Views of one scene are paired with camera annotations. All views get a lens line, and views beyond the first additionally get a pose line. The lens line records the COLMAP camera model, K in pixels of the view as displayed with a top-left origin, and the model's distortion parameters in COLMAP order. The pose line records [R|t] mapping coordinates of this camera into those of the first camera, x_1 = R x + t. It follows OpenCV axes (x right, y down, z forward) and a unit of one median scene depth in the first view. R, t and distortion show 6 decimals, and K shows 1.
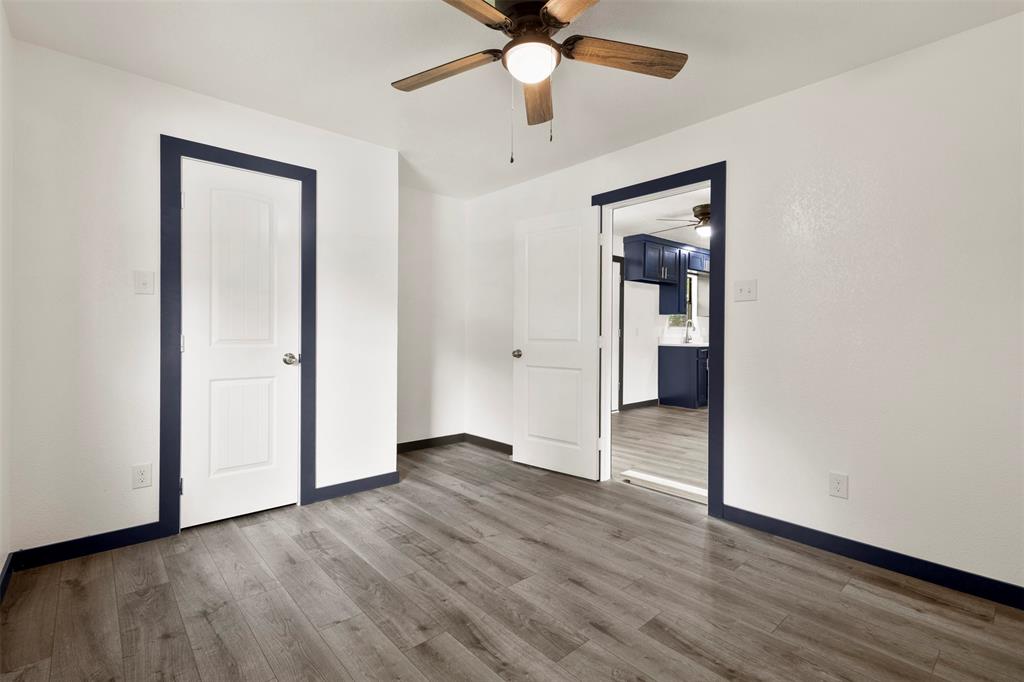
lens RADIAL K [[470.7, 0, 512.0], [0, 470.7, 341.0], [0, 0, 1]] dist [-0.000558, -0.000102]
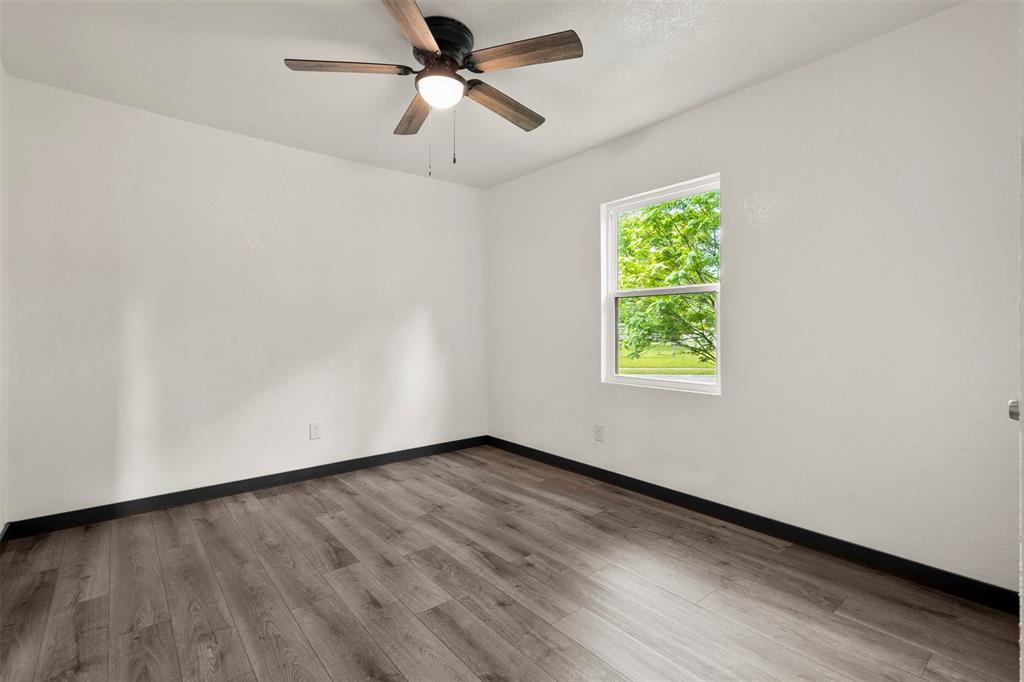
lens RADIAL K [[473.5, 0, 512.4], [0, 473.5, 331.5], [0, 0, 1]] dist [0.007775, -0.000134]
pose [[-0.999417, -0.006256, 0.033561, -0.169524], [-0.005364, 0.999632, 0.026595, -0.039233], [-0.033715, 0.026399, -0.999083, 2.094872]]
